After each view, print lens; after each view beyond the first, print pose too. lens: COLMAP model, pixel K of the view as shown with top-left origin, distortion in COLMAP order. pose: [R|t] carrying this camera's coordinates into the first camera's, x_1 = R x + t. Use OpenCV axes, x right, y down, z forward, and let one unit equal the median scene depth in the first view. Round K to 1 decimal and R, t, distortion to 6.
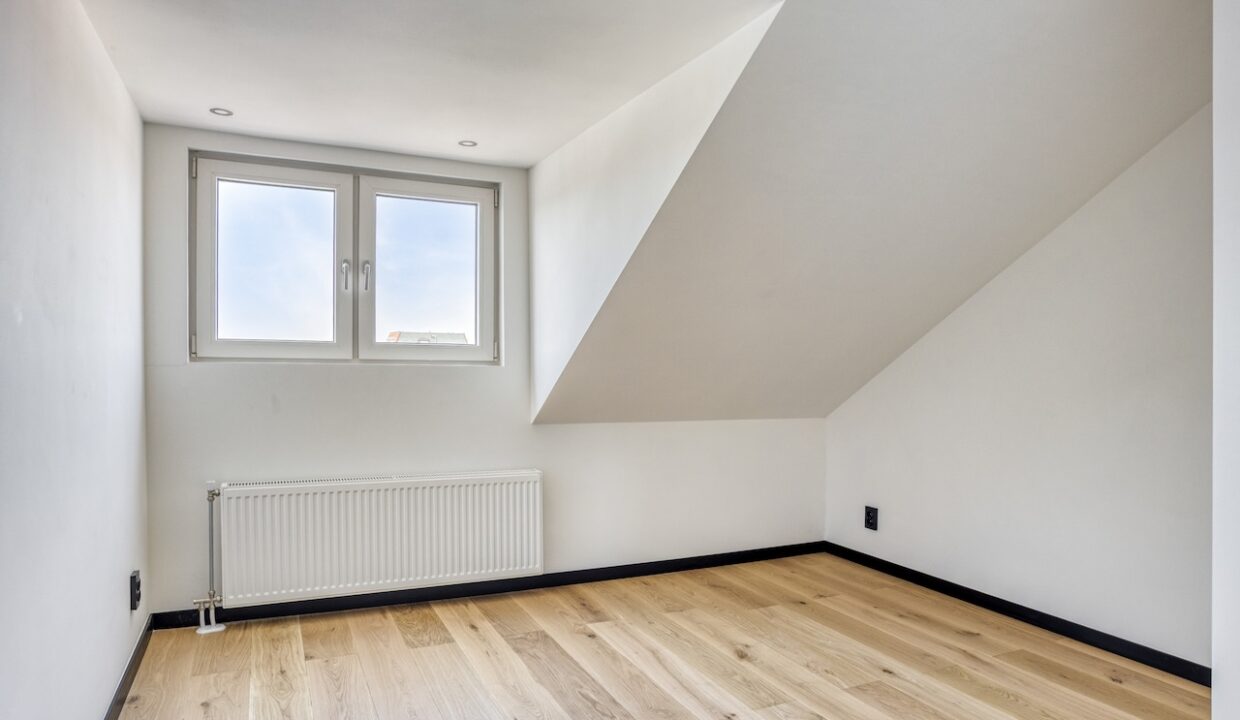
lens RADIAL K [[777.5, 0, 614.5], [0, 777.5, 366.3], [0, 0, 1]] dist [-0.023206, -0.000439]
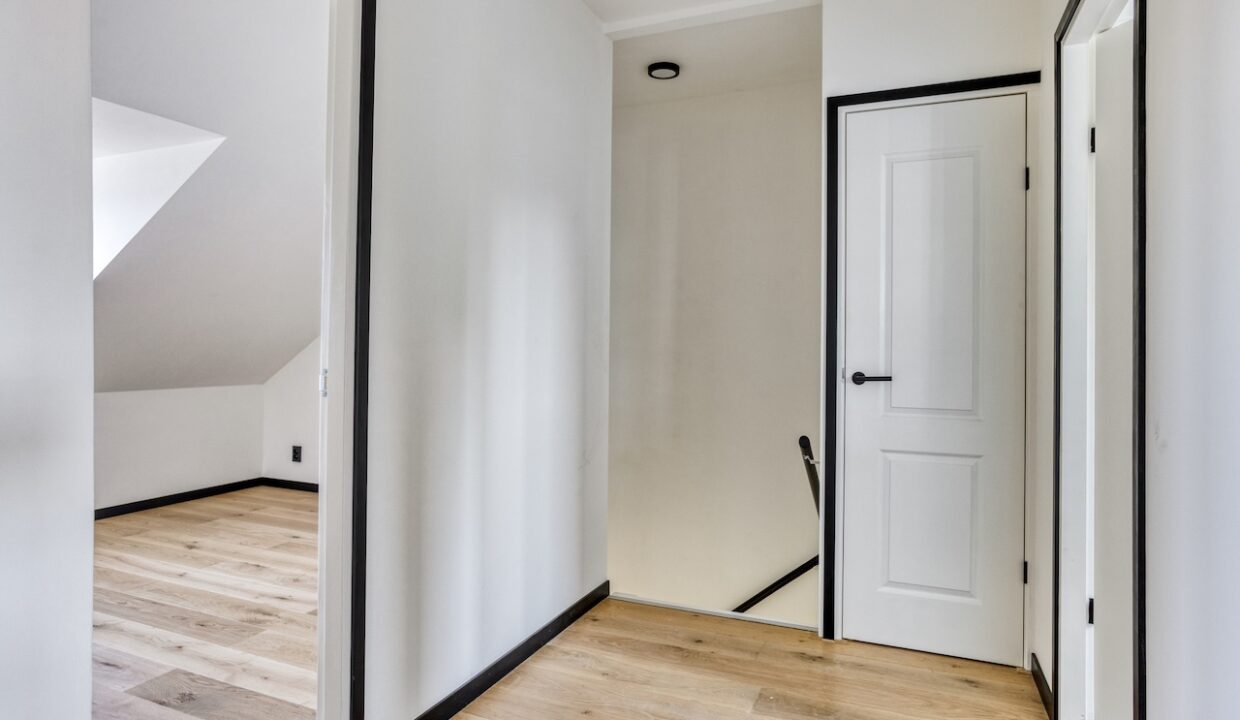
lens RADIAL K [[777.5, 0, 620.3], [0, 777.5, 358.1], [0, 0, 1]] dist [-0.023206, -0.000439]
pose [[0.785219, 0.001390, 0.619217, -0.077166], [-0.009804, 0.999900, 0.010188, 0.008496], [-0.619141, -0.014071, 0.785154, -0.488641]]
